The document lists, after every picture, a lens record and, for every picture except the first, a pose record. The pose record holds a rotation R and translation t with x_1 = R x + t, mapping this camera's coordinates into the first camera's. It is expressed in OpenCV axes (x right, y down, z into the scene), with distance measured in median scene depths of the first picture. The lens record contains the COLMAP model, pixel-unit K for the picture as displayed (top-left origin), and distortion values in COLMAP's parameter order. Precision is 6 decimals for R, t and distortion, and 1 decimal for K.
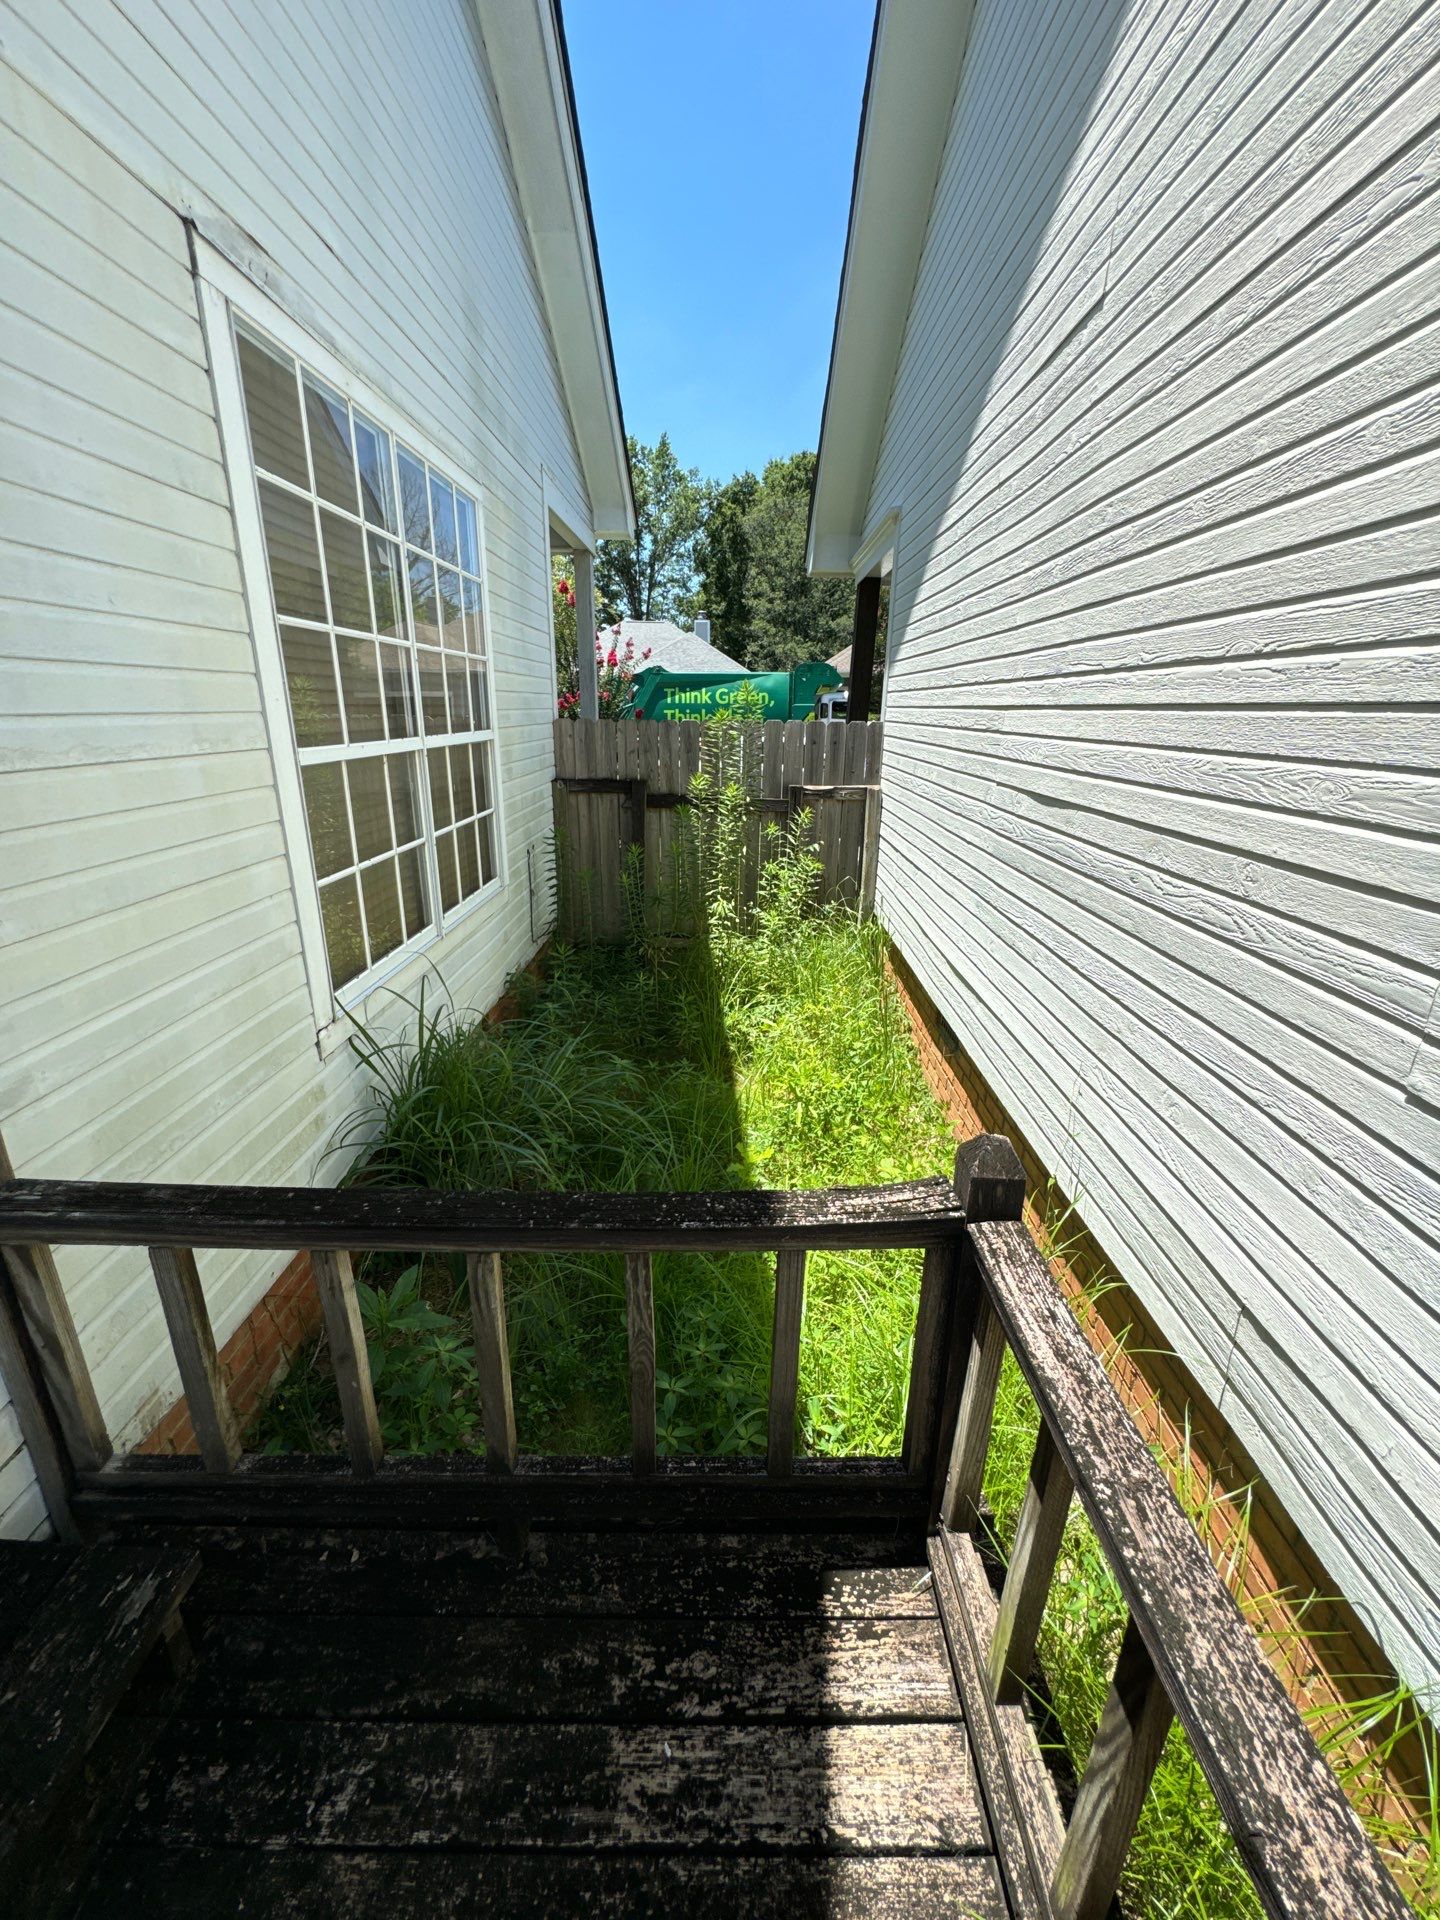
lens RADIAL K [[766.8, 0, 725.5], [0, 766.8, 960.4], [0, 0, 1]] dist [-0.001927, -0.000149]
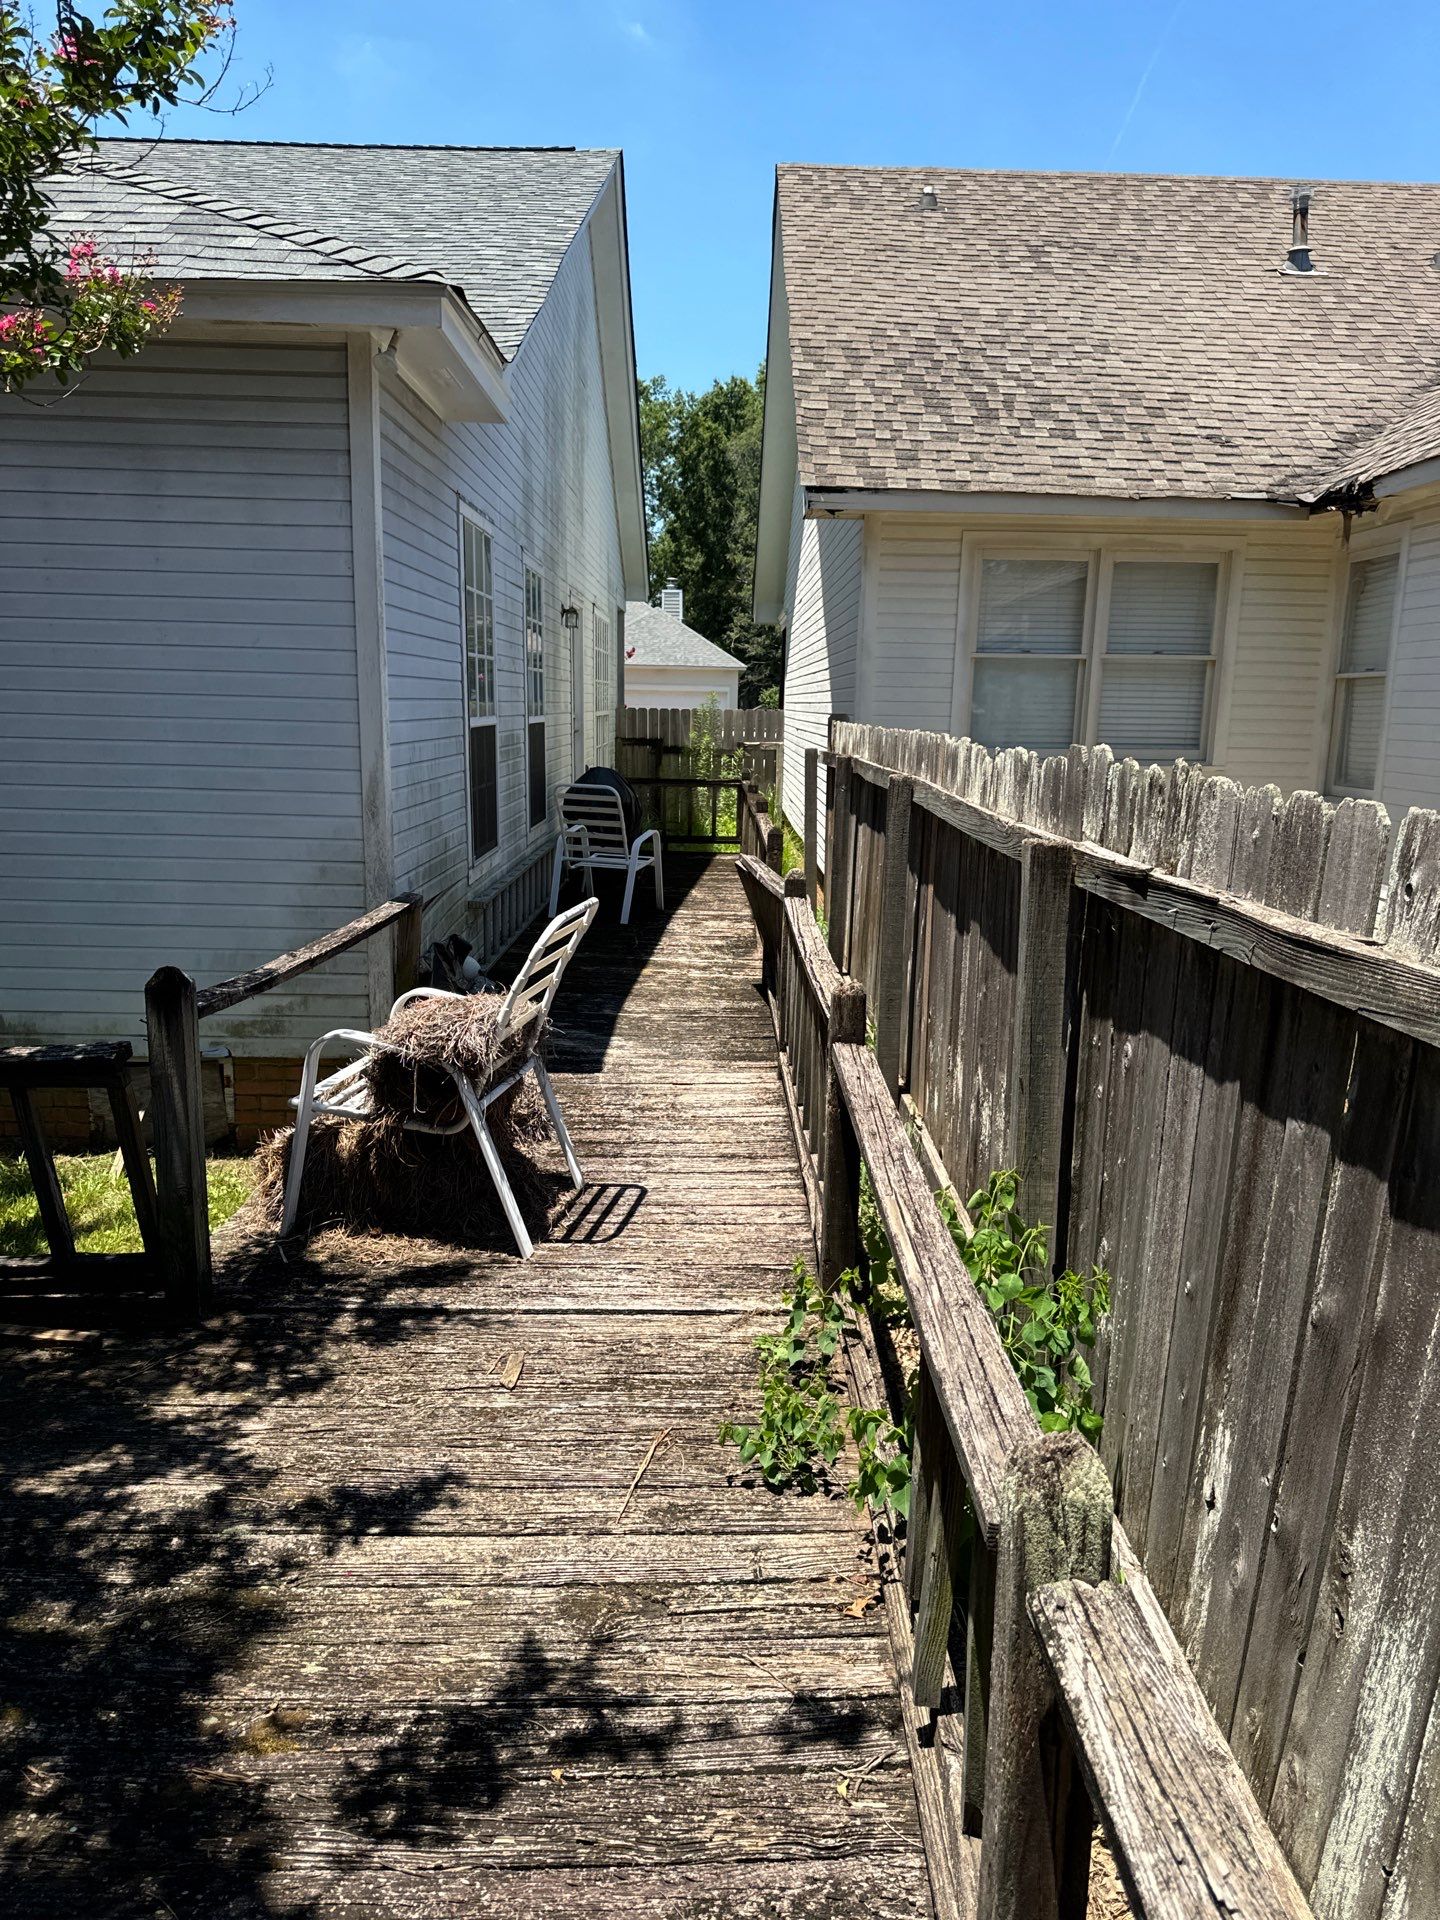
lens RADIAL K [[1348.5, 0, 725.9], [0, 1348.5, 971.7], [0, 0, 1]] dist [0.103078, -0.166564]
pose [[0.999850, 0.001013, 0.017265, -0.000109], [0.001103, 0.992521, -0.122073, 0.066626], [-0.017259, 0.122074, 0.992371, -0.202050]]
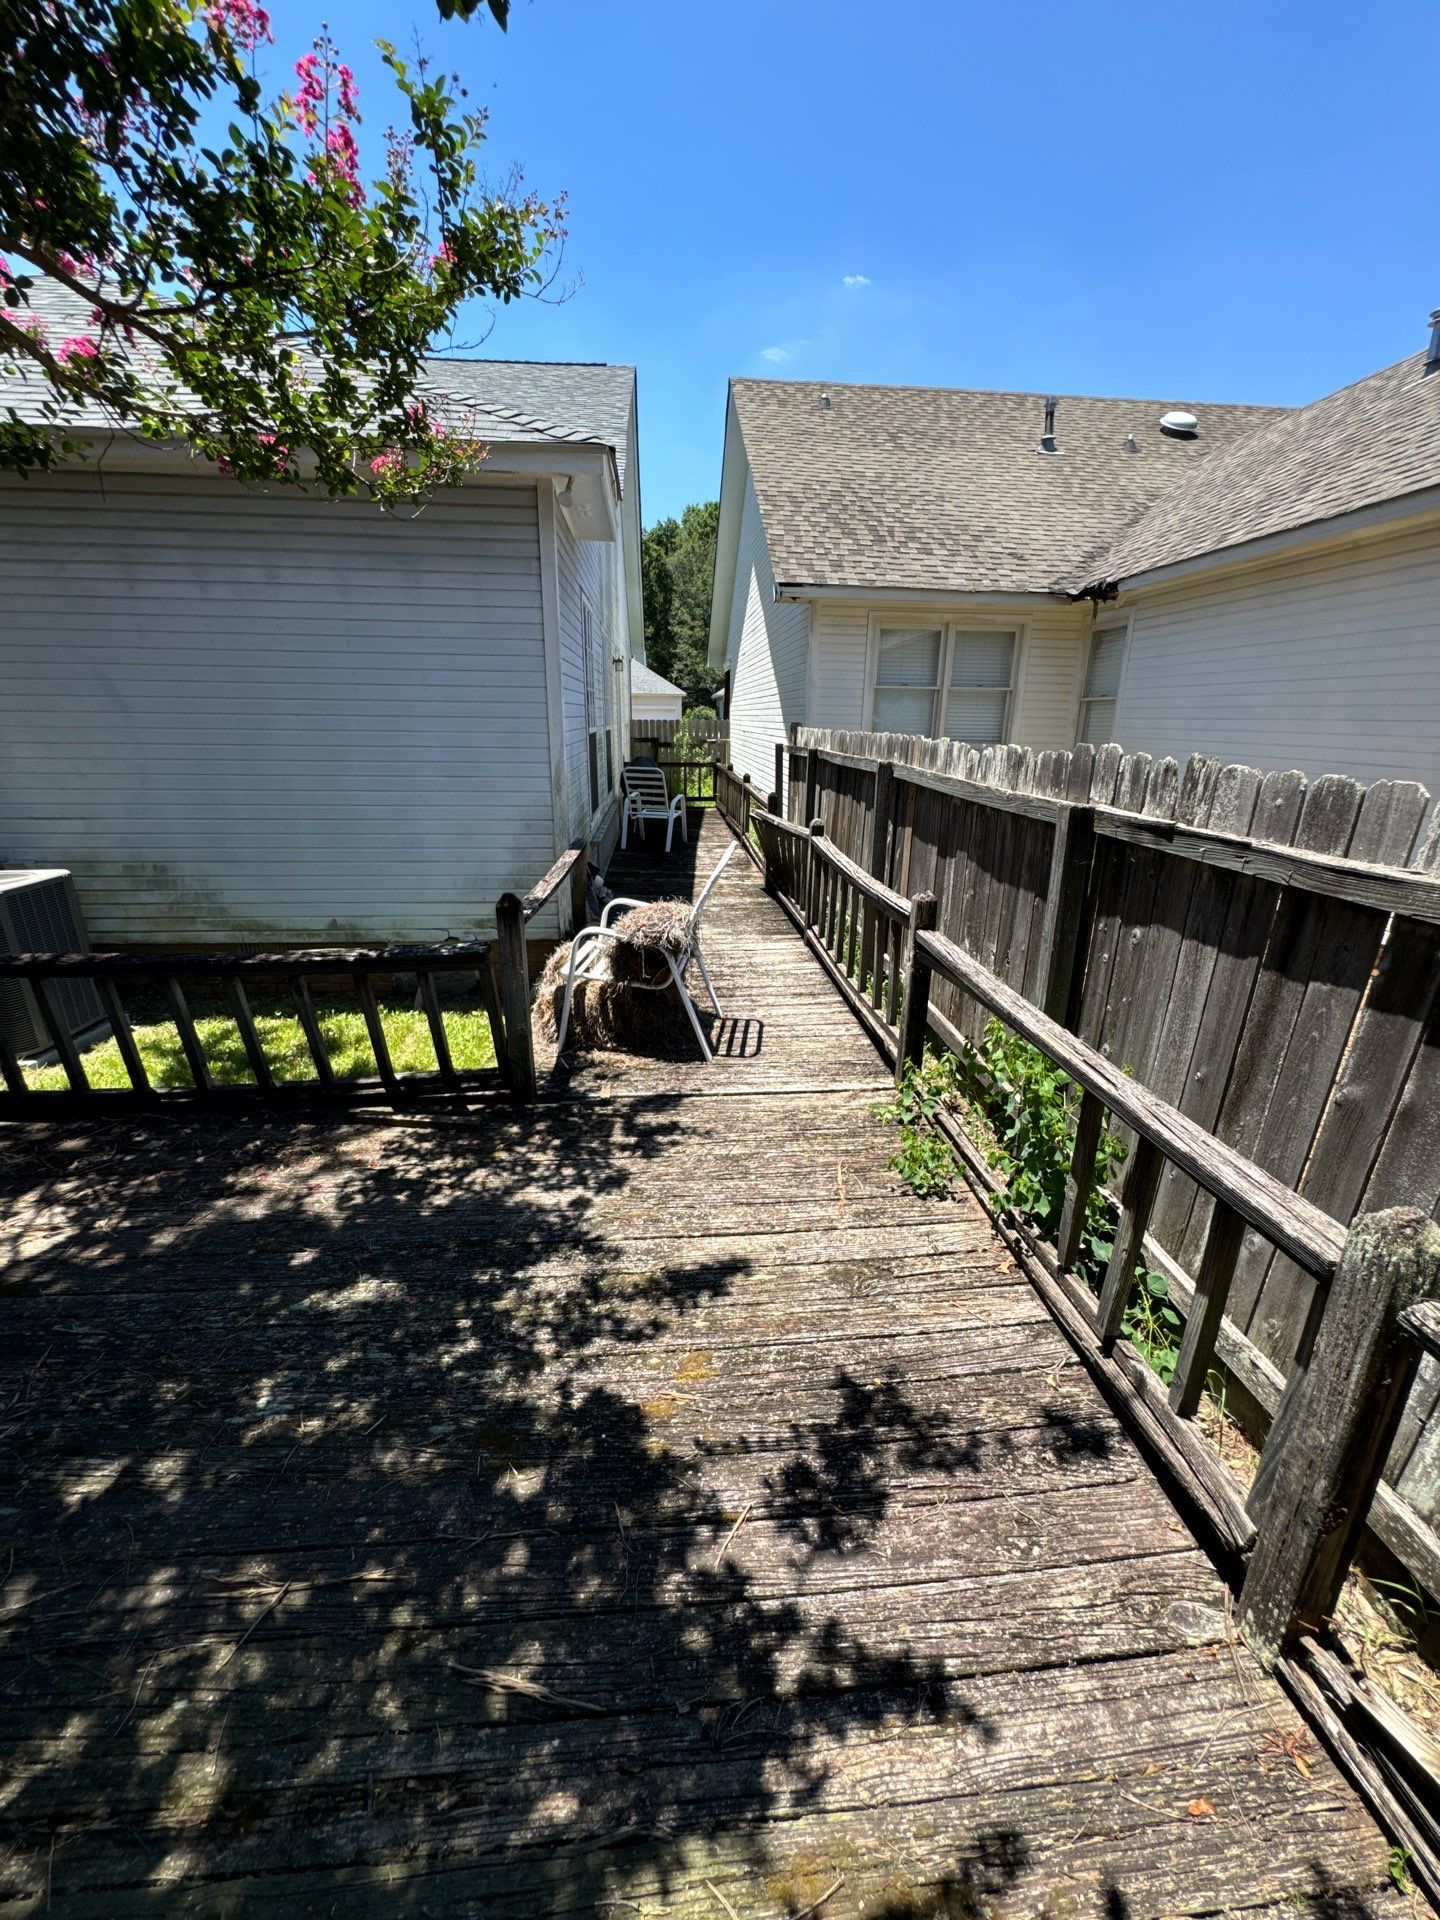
lens RADIAL K [[769.0, 0, 720.0], [0, 769.0, 960.0], [0, 0, 1]] dist [-0.001694, -0.000057]
pose [[0.996178, -0.030612, 0.081812, -0.011661], [0.031543, 0.999451, -0.010105, 0.064959], [-0.081458, 0.012647, 0.996597, -0.197512]]
